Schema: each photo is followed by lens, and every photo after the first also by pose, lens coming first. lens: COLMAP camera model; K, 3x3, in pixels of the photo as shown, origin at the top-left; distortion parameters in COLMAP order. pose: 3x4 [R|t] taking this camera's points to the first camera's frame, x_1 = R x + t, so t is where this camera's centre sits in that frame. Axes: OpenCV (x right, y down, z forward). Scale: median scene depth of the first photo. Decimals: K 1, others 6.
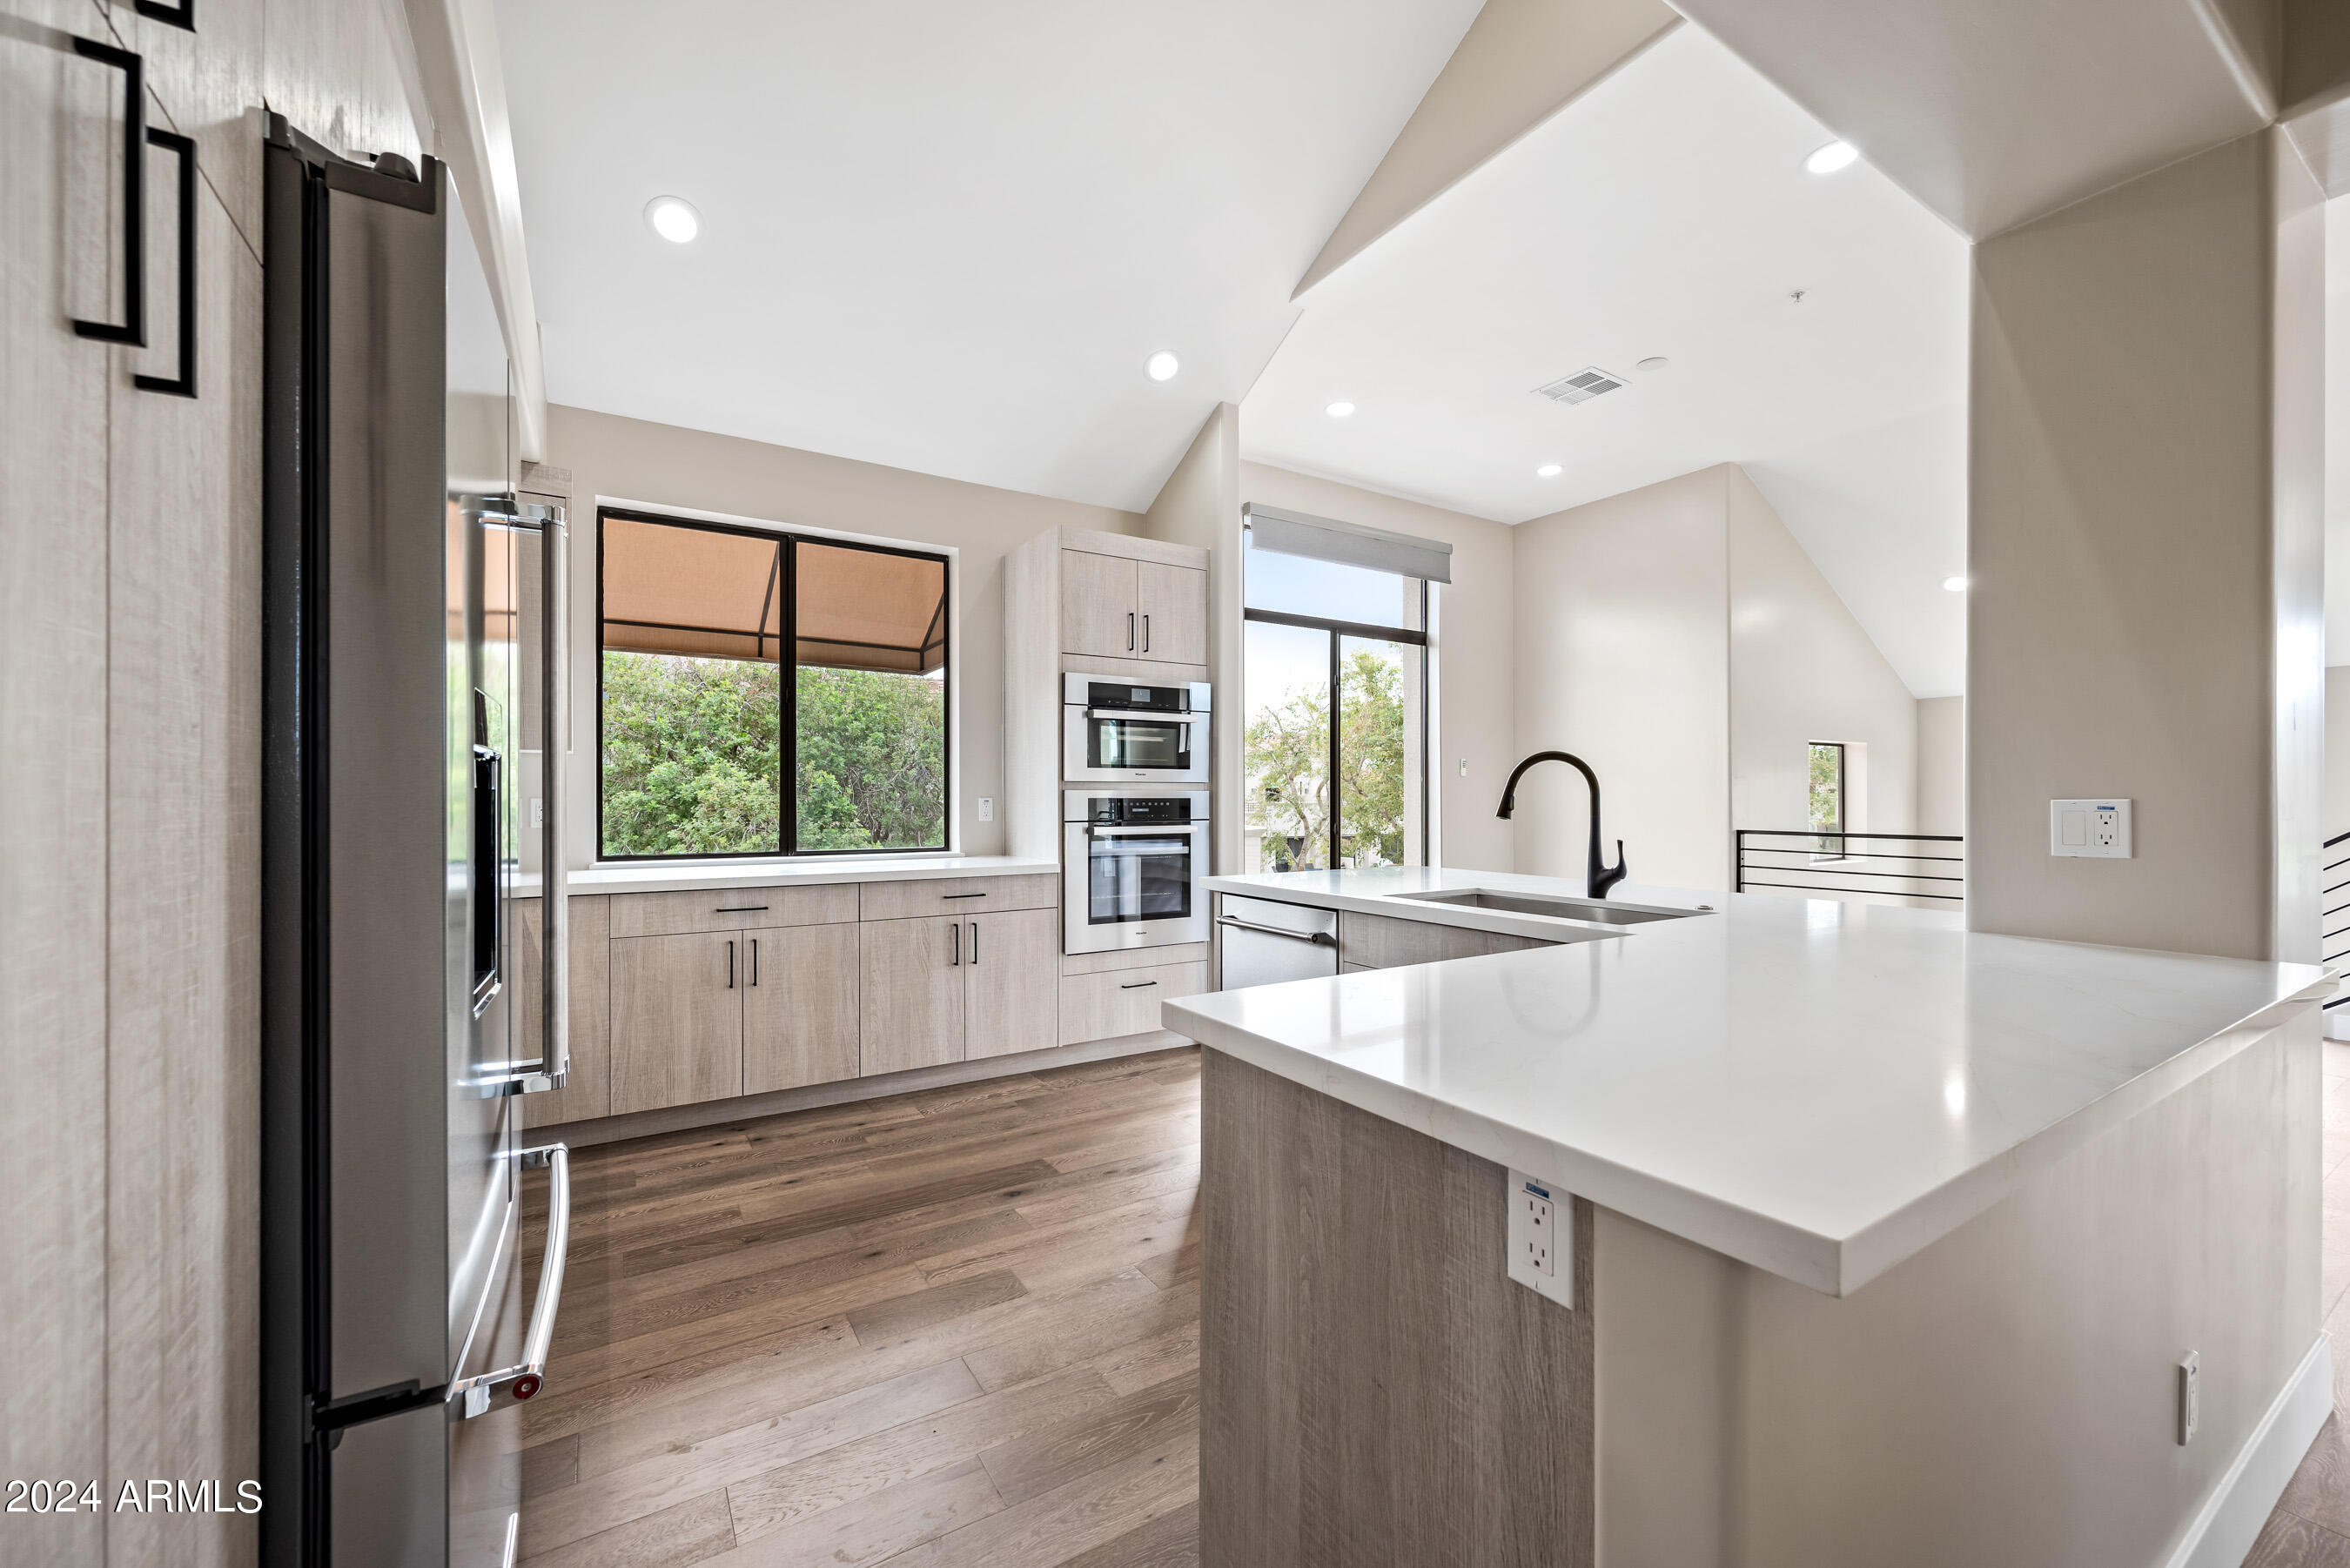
lens RADIAL K [[924.2, 0, 1174.6], [0, 924.2, 790.5], [0, 0, 1]] dist [-0.001220, 0.000057]
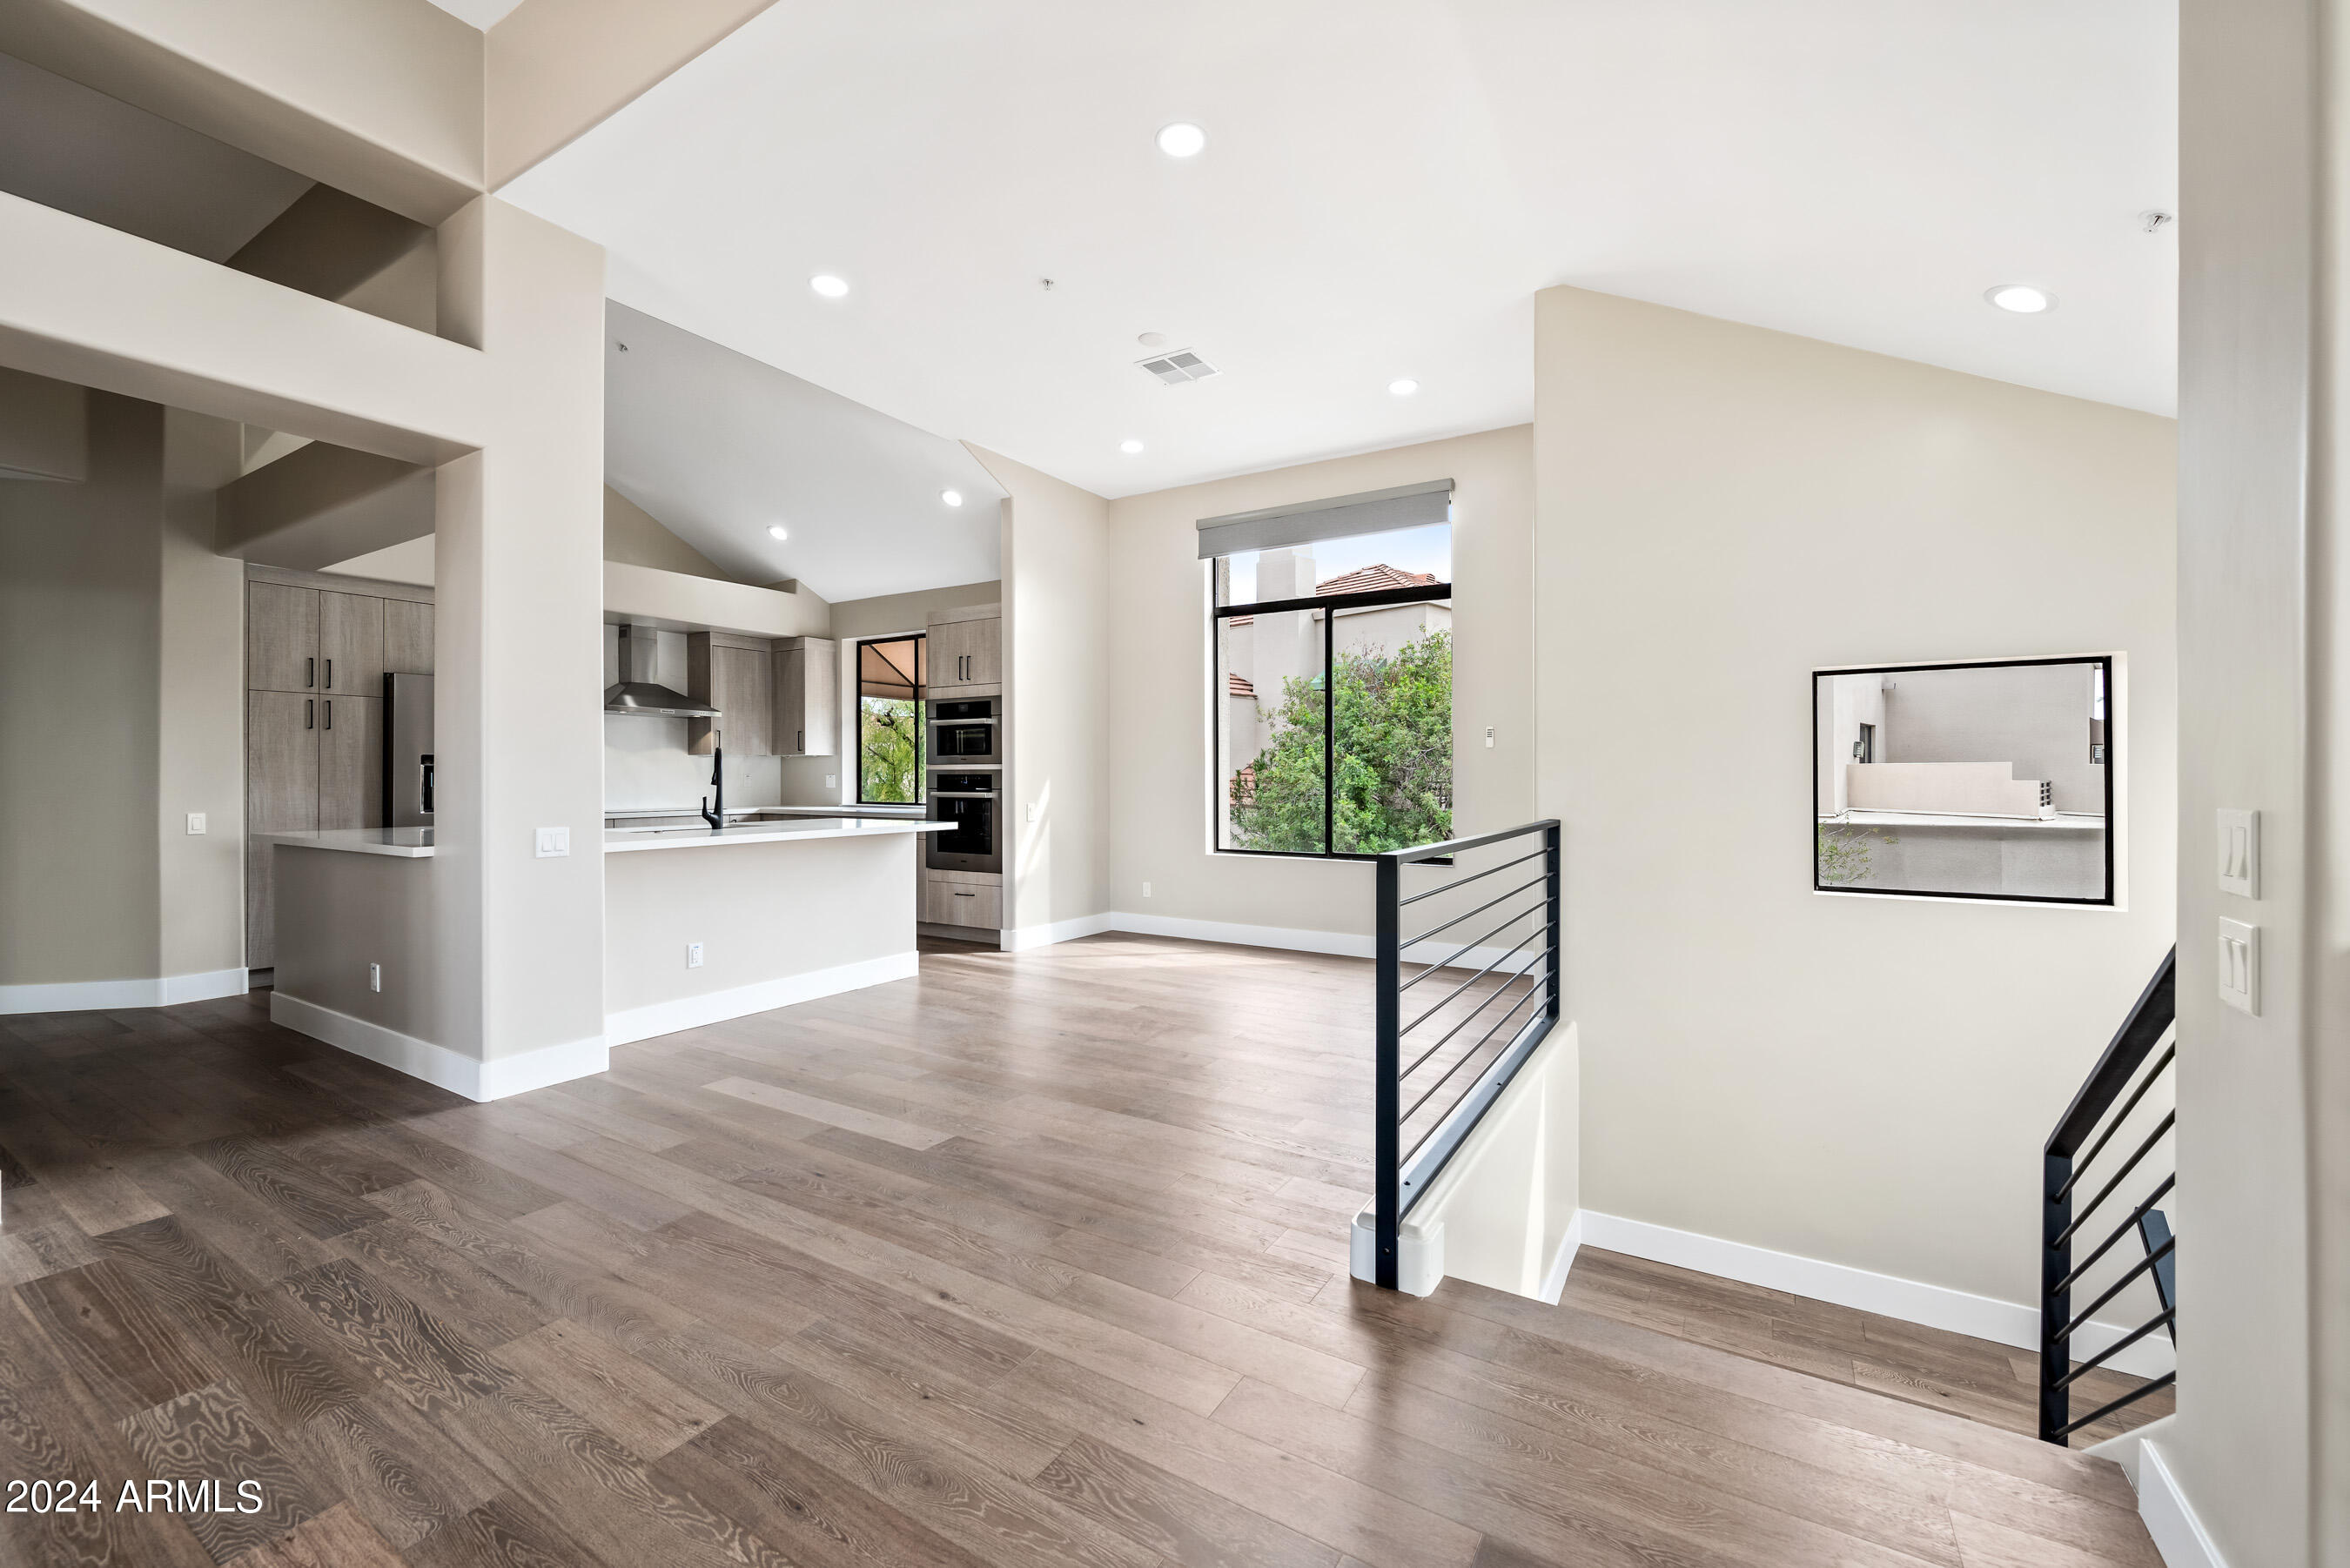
lens RADIAL K [[949.9, 0, 1172.2], [0, 949.9, 773.0], [0, 0, 1]] dist [-0.000310, 0.000202]
pose [[0.444521, -0.002502, -0.895765, 1.549148], [0.005779, 0.999983, 0.000075, 0.008121], [0.895750, -0.005210, 0.444528, 0.605567]]
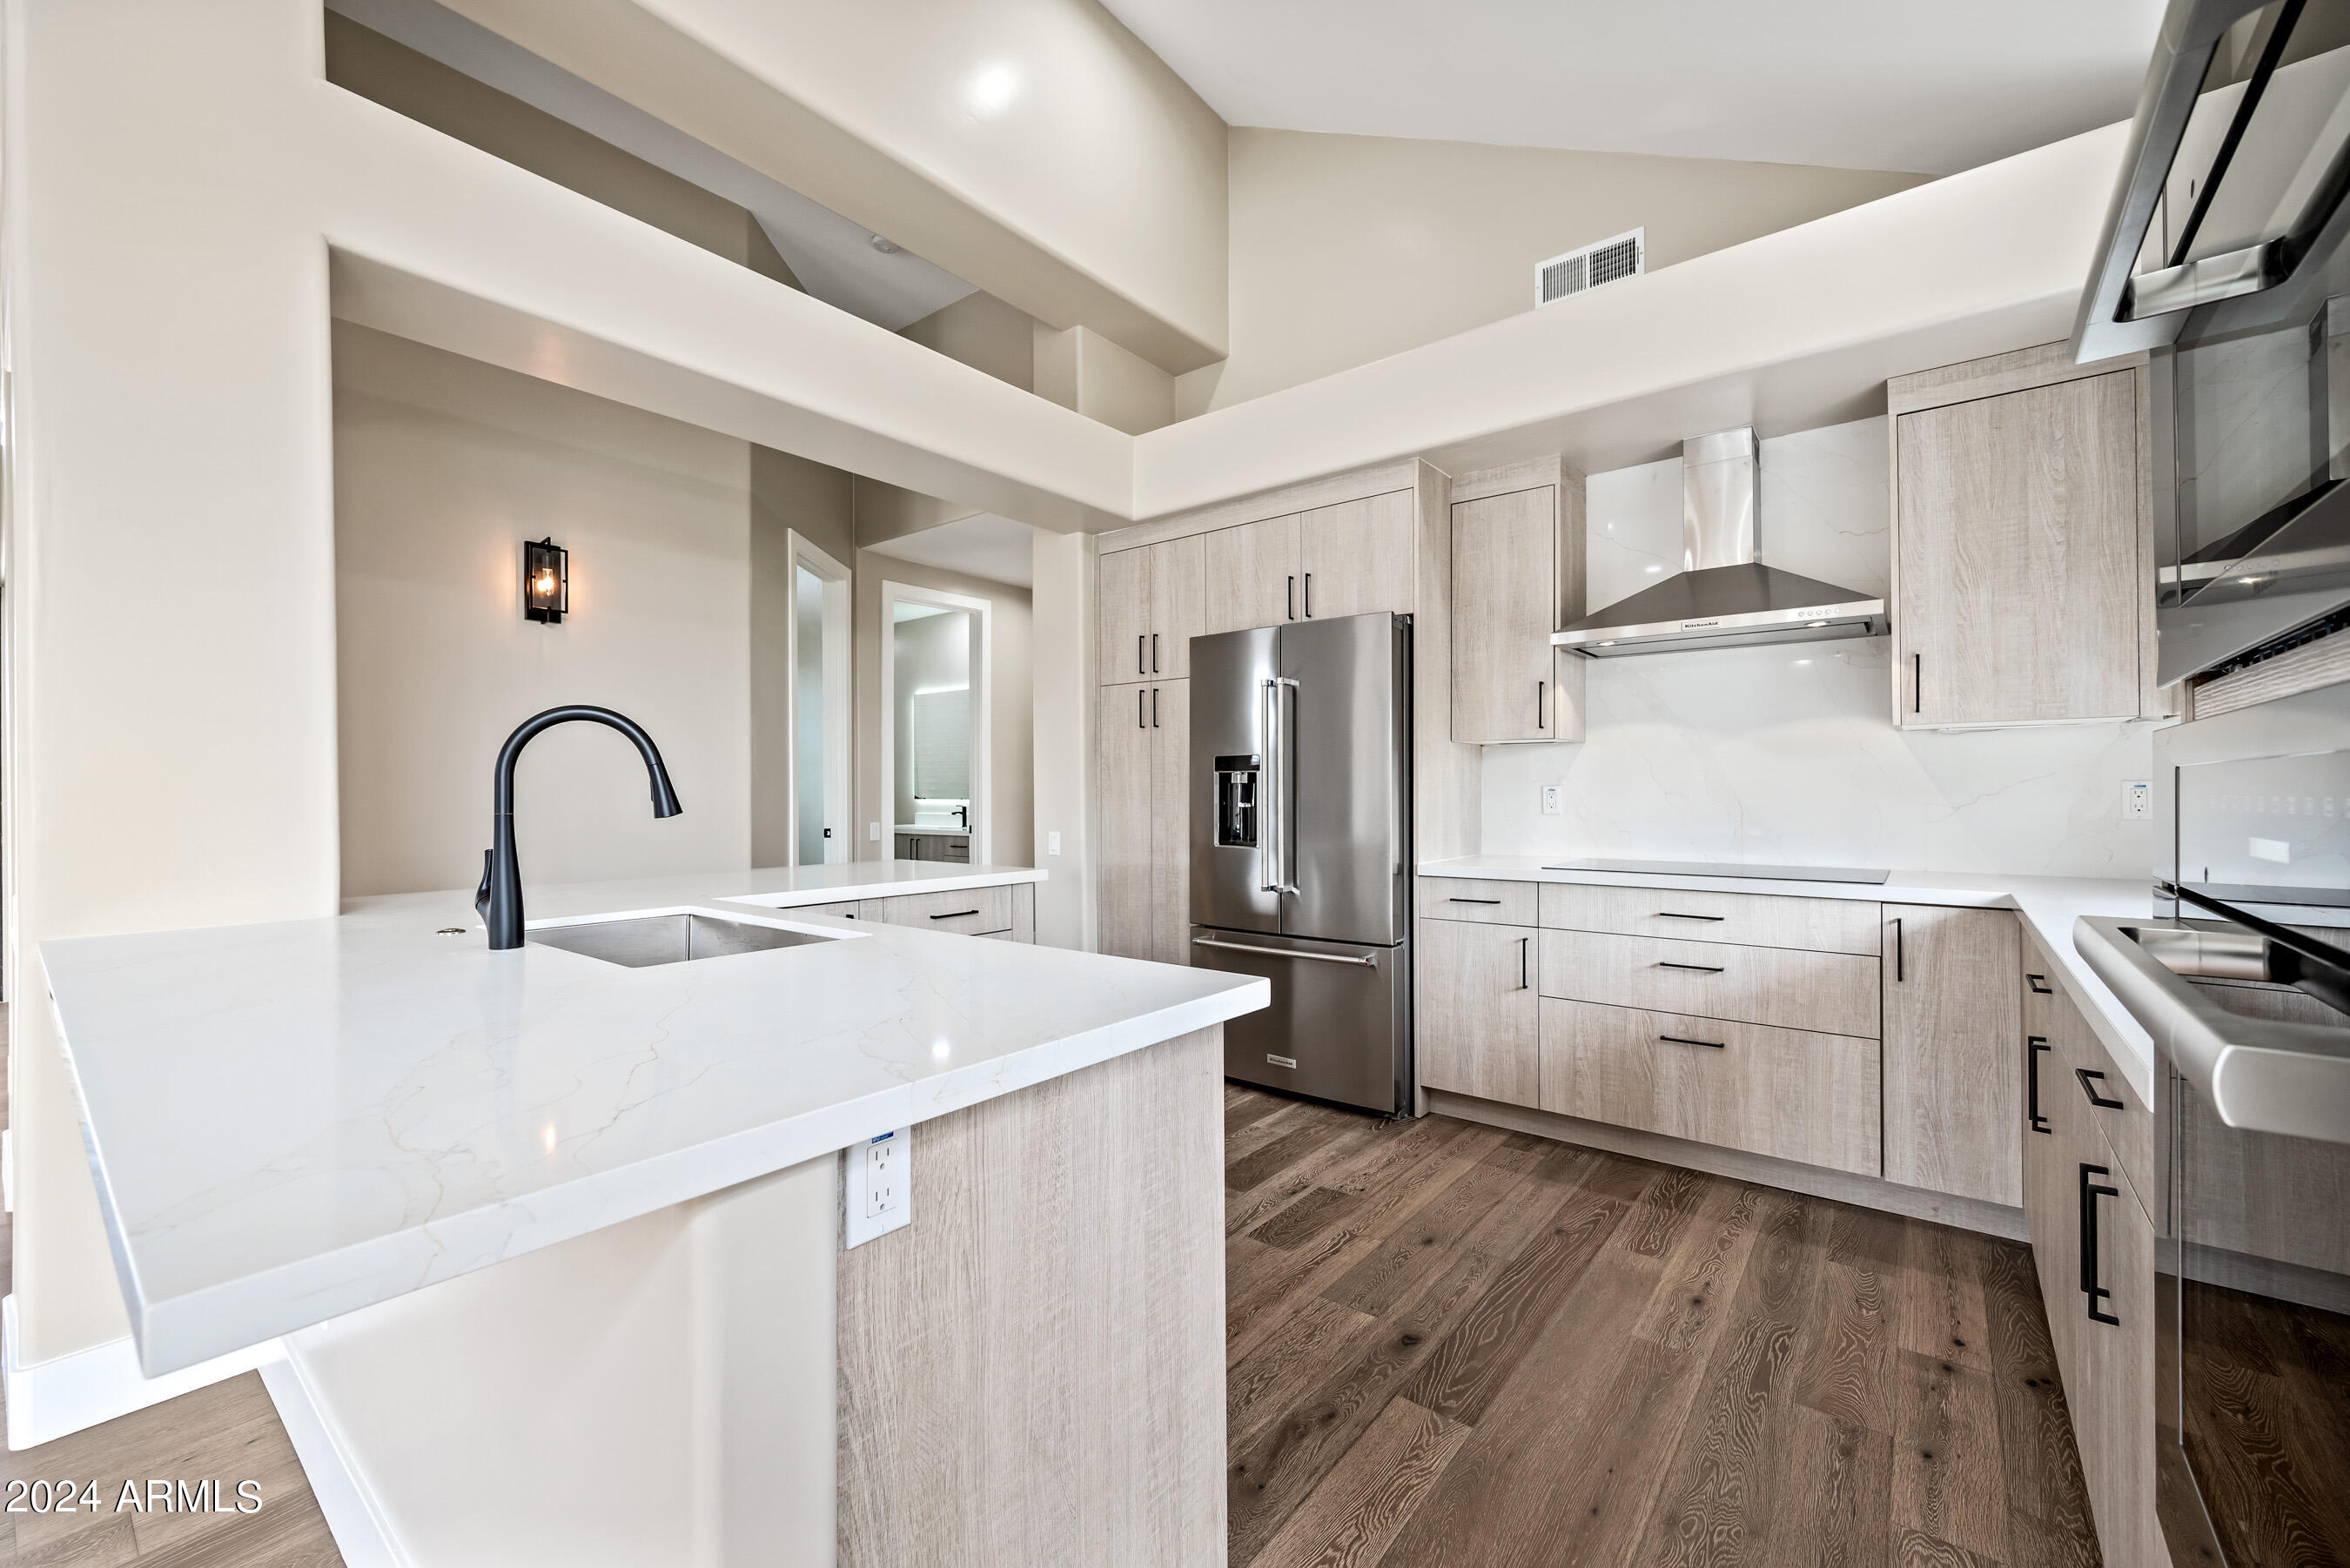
lens RADIAL K [[942.0, 0, 1175.0], [0, 942.0, 787.9], [0, 0, 1]] dist [0.000332, -0.000124]
pose [[-0.941868, 0.003187, -0.335967, 0.156104], [0.005947, 0.999956, -0.007186, 0.011783], [0.335929, -0.008767, -0.941846, 1.075665]]
